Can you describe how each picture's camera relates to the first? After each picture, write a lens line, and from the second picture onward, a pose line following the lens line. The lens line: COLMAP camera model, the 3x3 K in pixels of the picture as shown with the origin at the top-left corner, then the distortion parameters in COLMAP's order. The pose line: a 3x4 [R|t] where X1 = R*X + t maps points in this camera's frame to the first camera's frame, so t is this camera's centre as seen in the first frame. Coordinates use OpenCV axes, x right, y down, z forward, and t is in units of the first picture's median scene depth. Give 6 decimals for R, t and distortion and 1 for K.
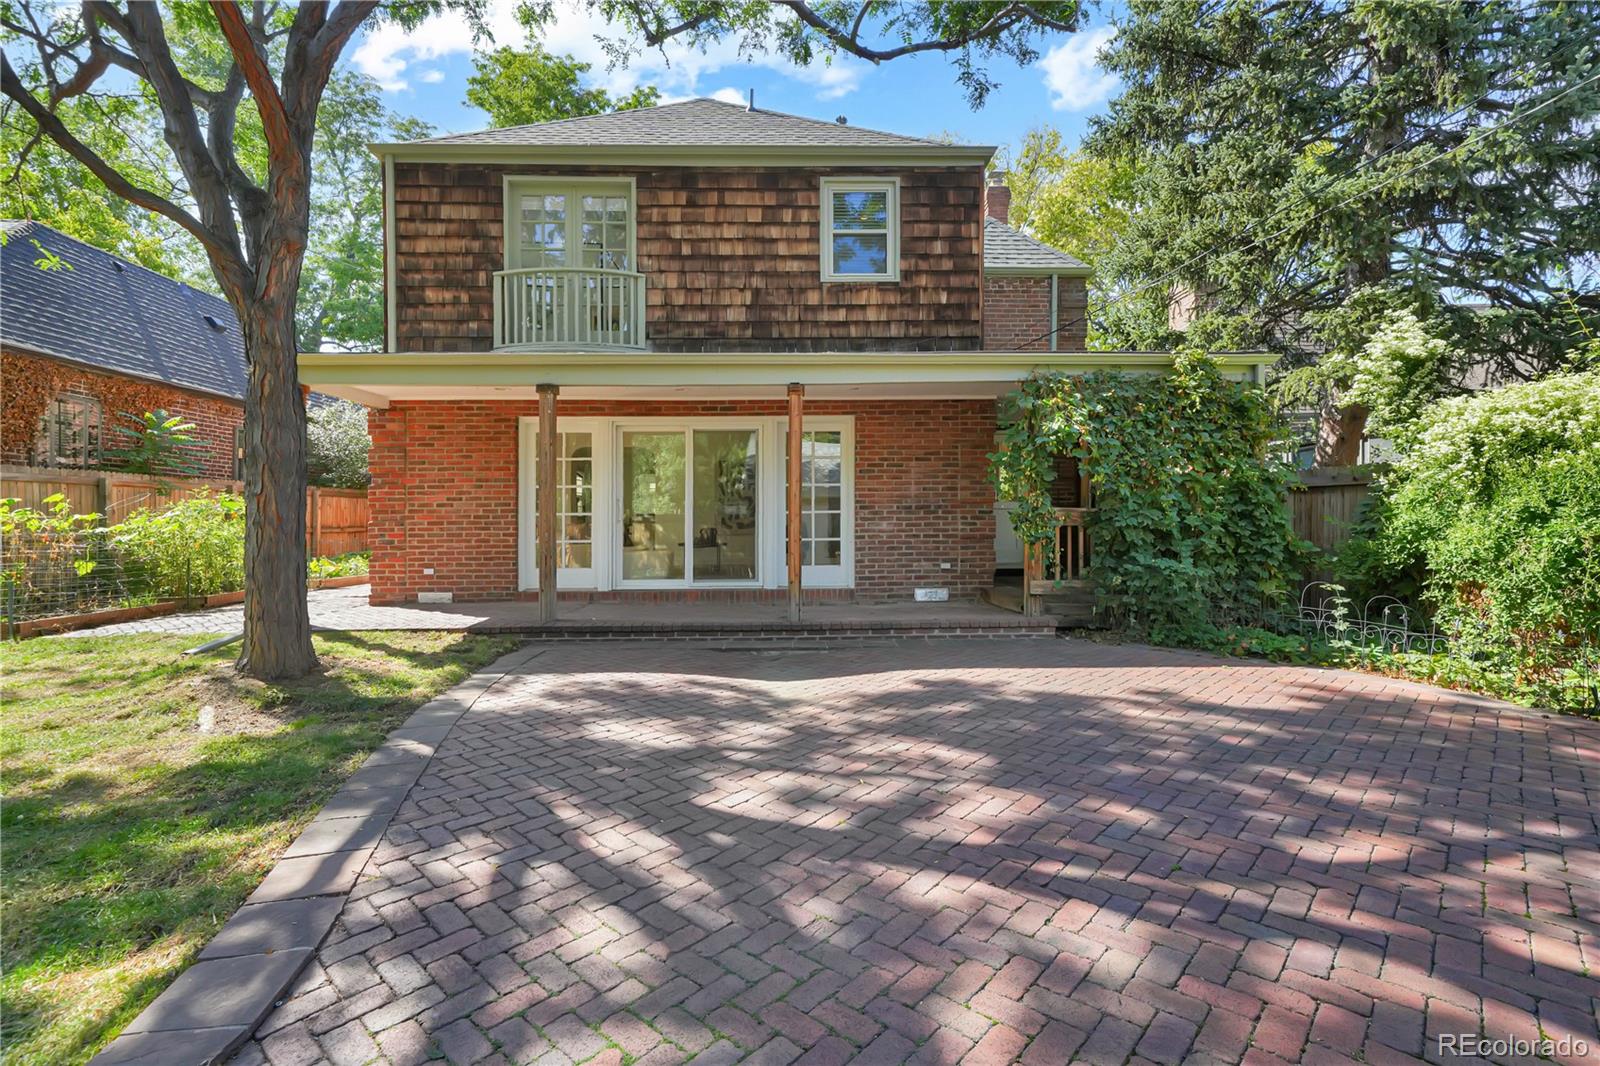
lens RADIAL K [[739.9, 0, 797.5], [0, 739.9, 526.7], [0, 0, 1]] dist [0.011969, 0.000058]
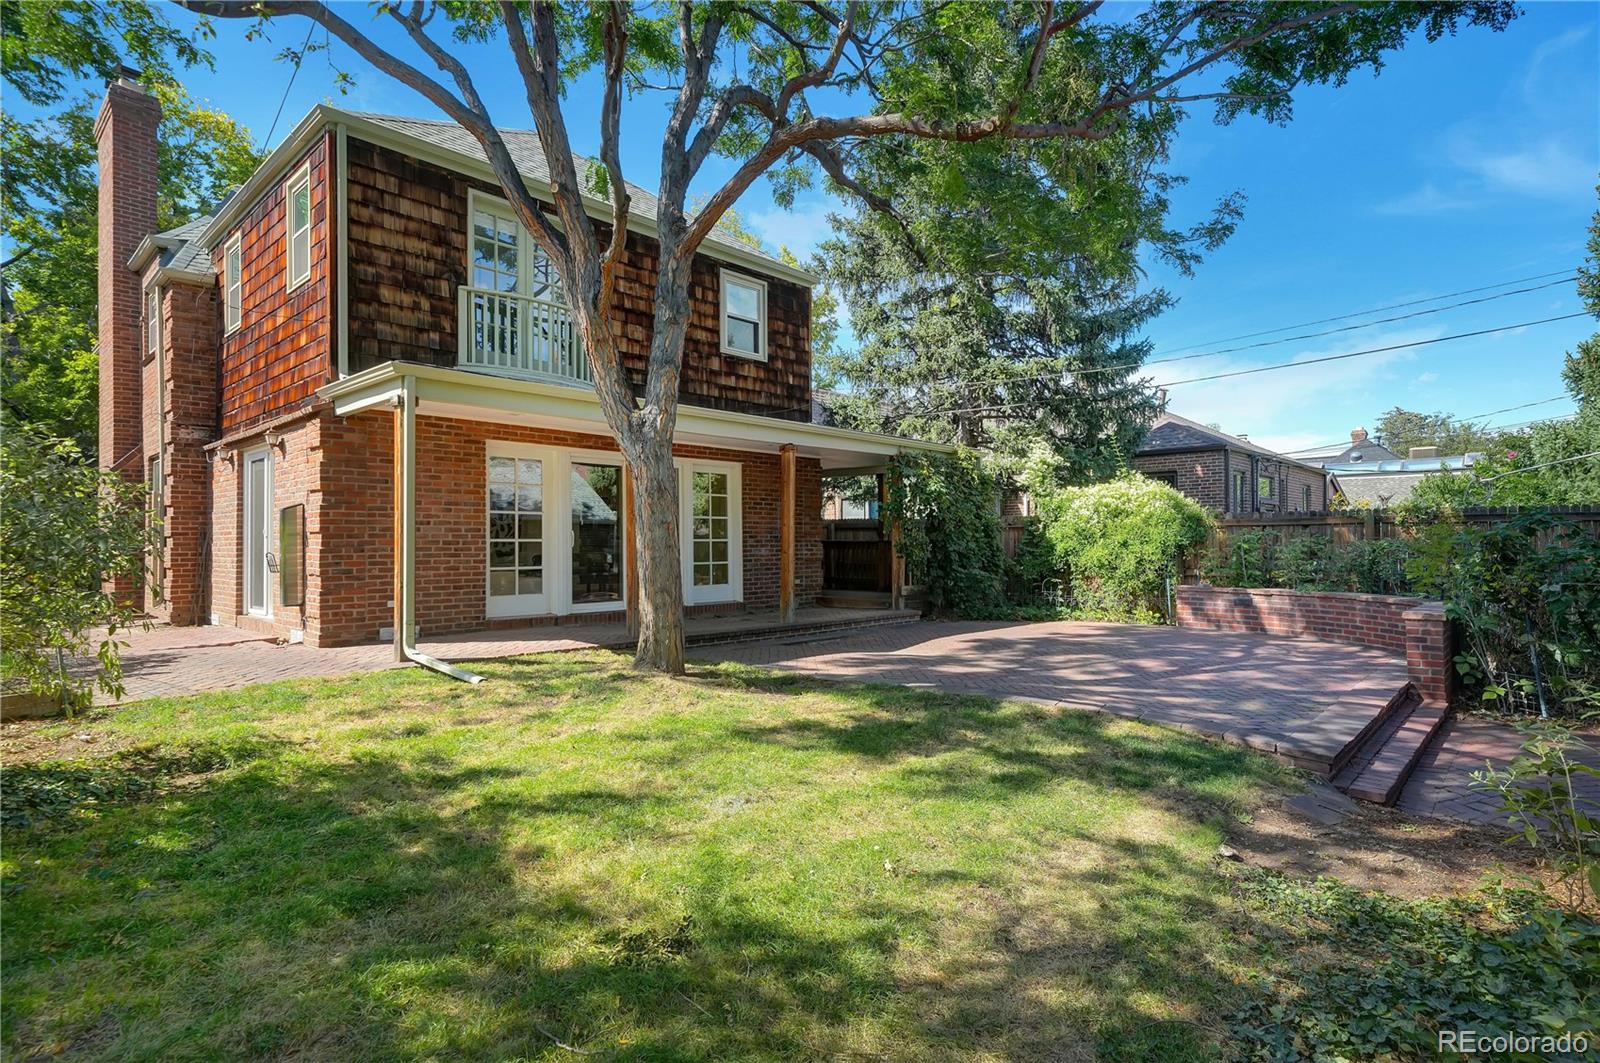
lens RADIAL K [[796.6, 0, 801.6], [0, 796.6, 532.7], [0, 0, 1]] dist [0.022494, 0.000945]
pose [[0.717090, 0.014100, 0.696838, -0.804965], [0.007590, 0.999578, -0.028037, 0.005758], [-0.696939, 0.025394, 0.716680, -0.032033]]
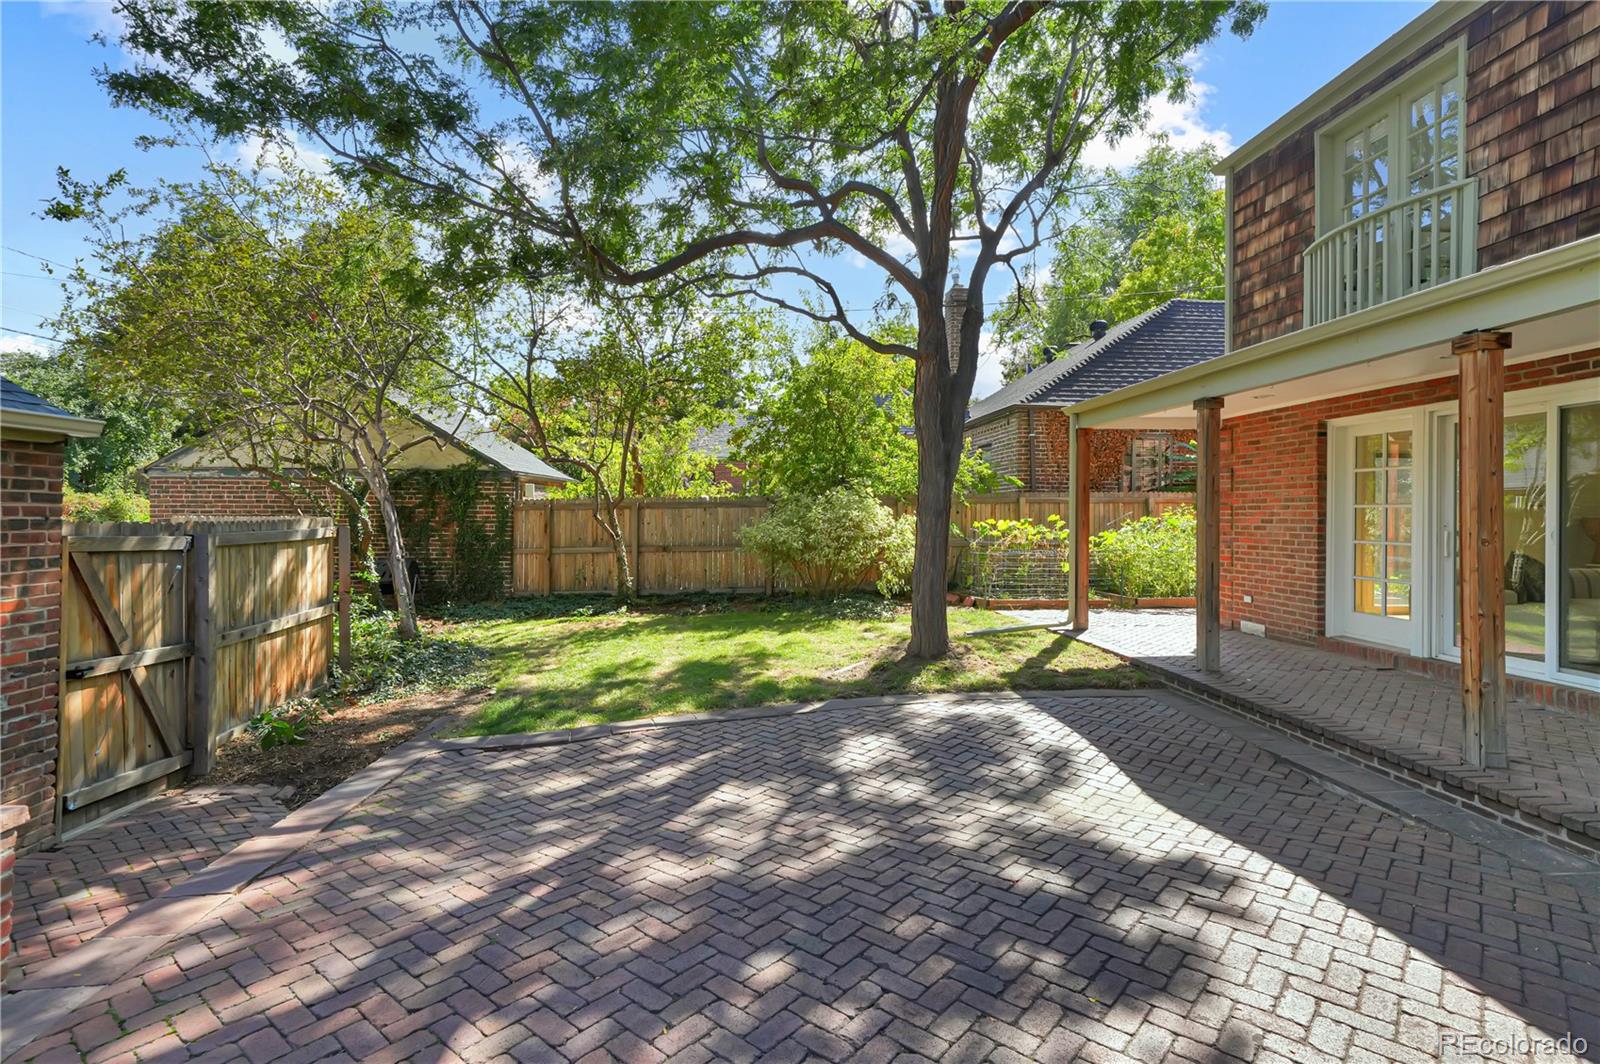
lens RADIAL K [[796.6, 0, 800.0], [0, 796.6, 507.7], [0, 0, 1]] dist [0.022494, 0.000945]
pose [[0.050390, 0.000406, -0.998730, 0.474248], [-0.011319, 0.999936, -0.000164, -0.047028], [0.998665, 0.011313, 0.050391, 0.386263]]
